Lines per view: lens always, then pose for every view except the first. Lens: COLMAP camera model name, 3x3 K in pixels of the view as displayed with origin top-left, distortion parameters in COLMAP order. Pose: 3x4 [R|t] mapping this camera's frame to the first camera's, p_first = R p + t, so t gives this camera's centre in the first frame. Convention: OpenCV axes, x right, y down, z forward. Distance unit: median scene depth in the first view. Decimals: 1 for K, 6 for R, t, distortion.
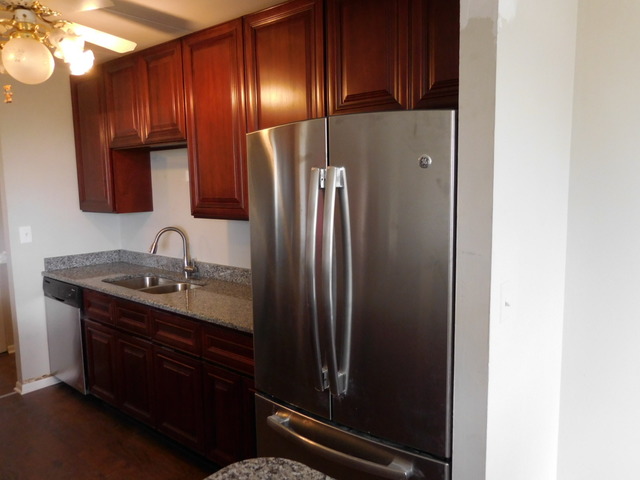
lens RADIAL K [[477.2, 0, 323.5], [0, 477.2, 239.0], [0, 0, 1]] dist [-0.009412, -0.001129]
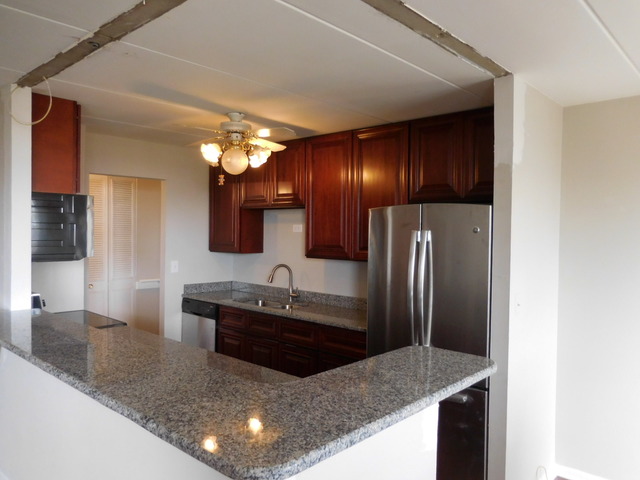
lens RADIAL K [[477.2, 0, 317.6], [0, 477.2, 243.2], [0, 0, 1]] dist [-0.009412, -0.001129]
pose [[0.996855, 0.029078, -0.073718, -0.128351], [-0.035797, 0.995158, -0.091539, 0.042220], [0.070699, 0.093890, 0.993069, -0.438757]]
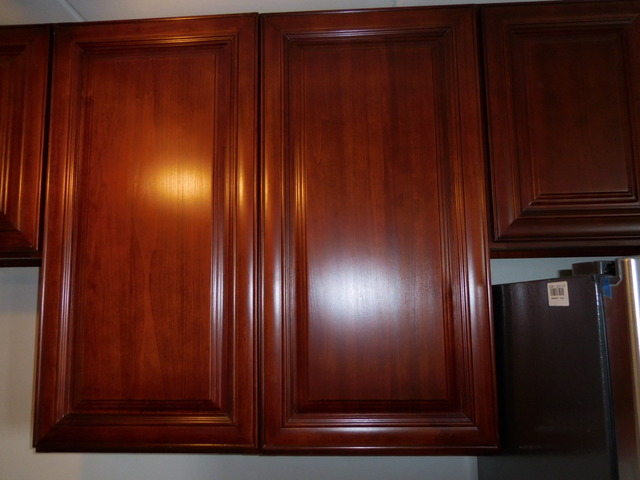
lens RADIAL K [[477.2, 0, 320.2], [0, 477.2, 236.7], [0, 0, 1]] dist [-0.009412, -0.001129]
pose [[0.814397, 0.065917, 0.576552, -0.310297], [0.071849, 0.974430, -0.212894, -0.112649], [-0.575843, 0.214805, 0.788837, 0.512649]]
